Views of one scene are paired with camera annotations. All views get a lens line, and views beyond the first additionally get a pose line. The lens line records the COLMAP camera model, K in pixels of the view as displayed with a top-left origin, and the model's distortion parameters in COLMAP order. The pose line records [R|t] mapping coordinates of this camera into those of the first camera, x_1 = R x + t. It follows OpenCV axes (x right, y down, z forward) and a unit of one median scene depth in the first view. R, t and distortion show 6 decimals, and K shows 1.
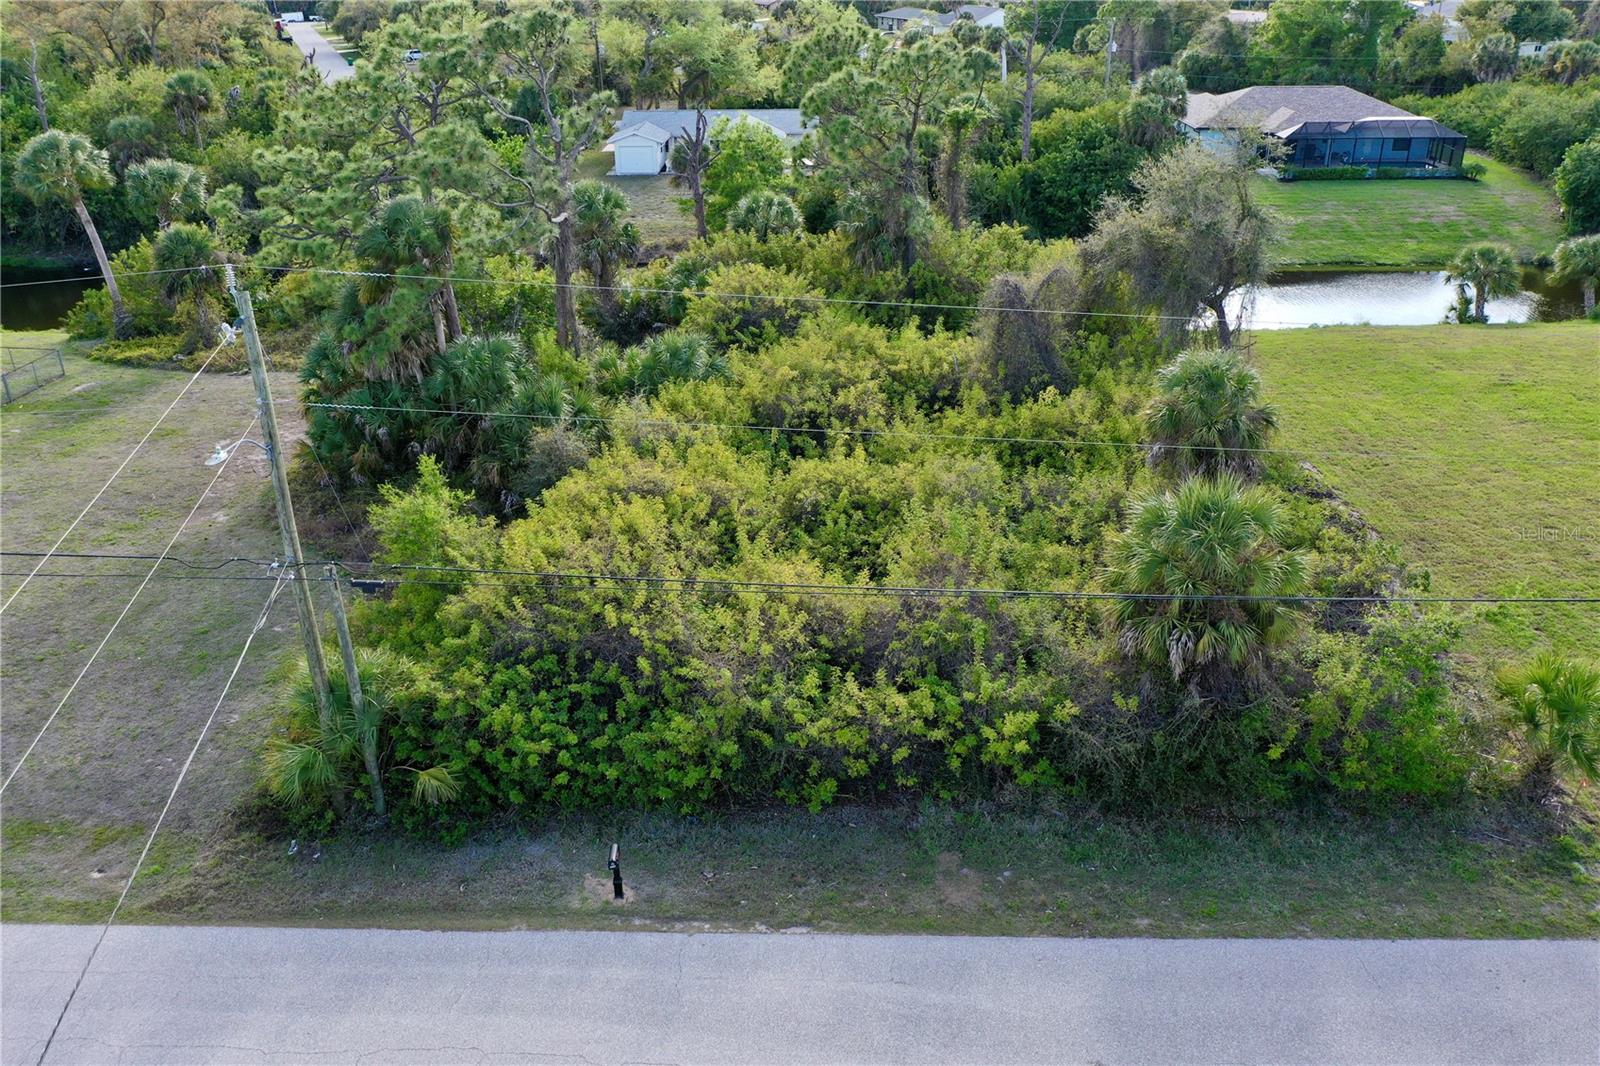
lens RADIAL K [[1267.8, 0, 800.0], [0, 1267.8, 533.0], [0, 0, 1]] dist [0.002204, -0.007818]
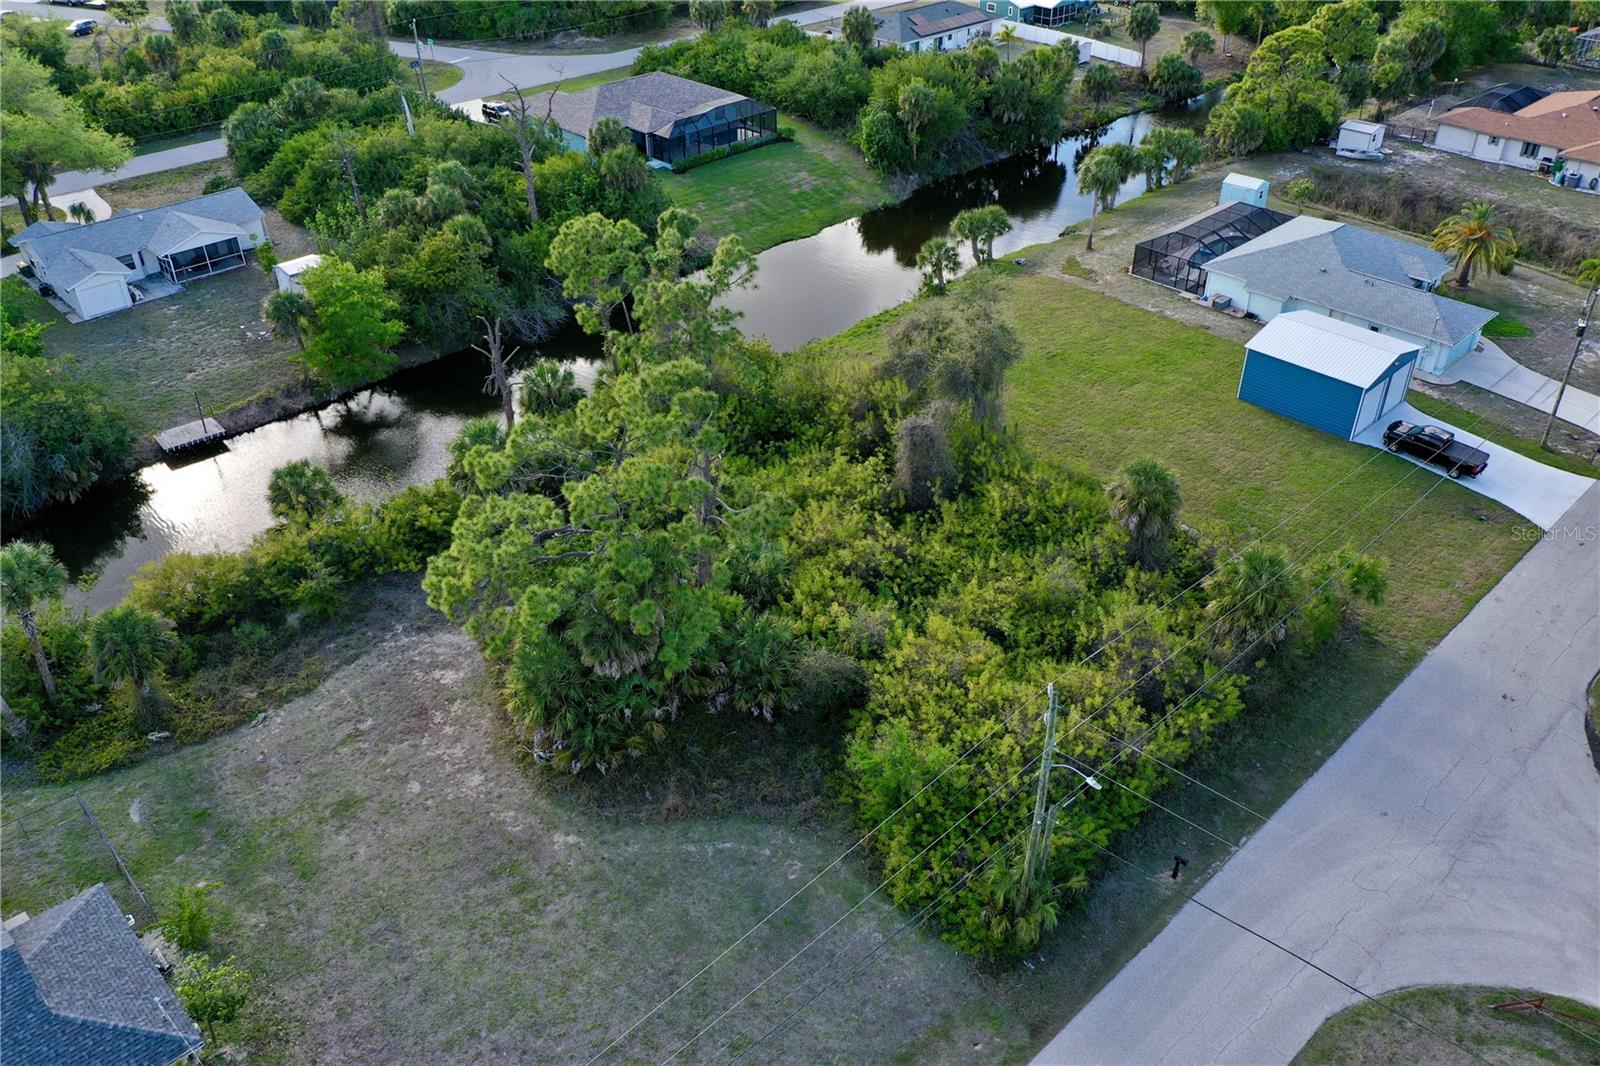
lens RADIAL K [[1267.8, 0, 800.0], [0, 1267.8, 533.0], [0, 0, 1]] dist [0.002204, -0.007818]
pose [[0.705357, -0.394779, 0.588745, -1.367243], [0.300891, 0.918771, 0.255587, -0.793706], [-0.641822, -0.003132, 0.766847, -0.095985]]
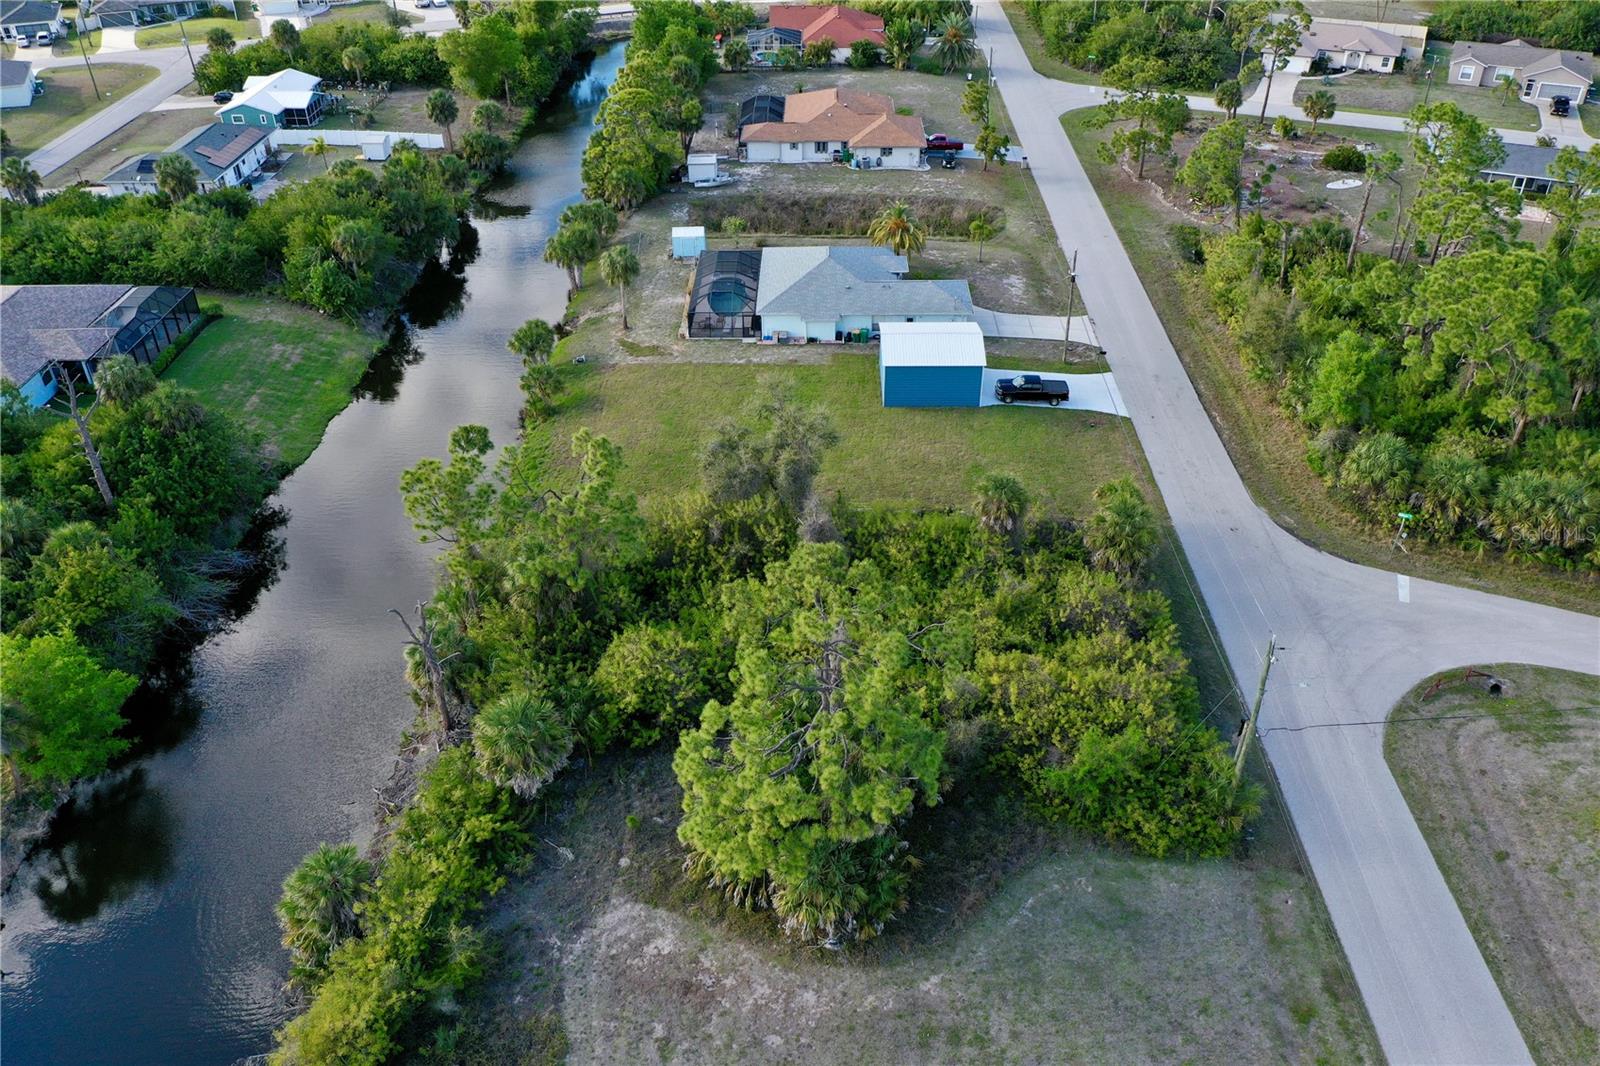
lens RADIAL K [[1267.8, 0, 800.0], [0, 1267.8, 533.0], [0, 0, 1]] dist [0.002204, -0.007818]
pose [[-0.006458, -0.557735, 0.829994, -1.974192], [0.432738, 0.746709, 0.505137, -1.662602], [-0.901497, 0.362432, 0.236531, 0.980694]]
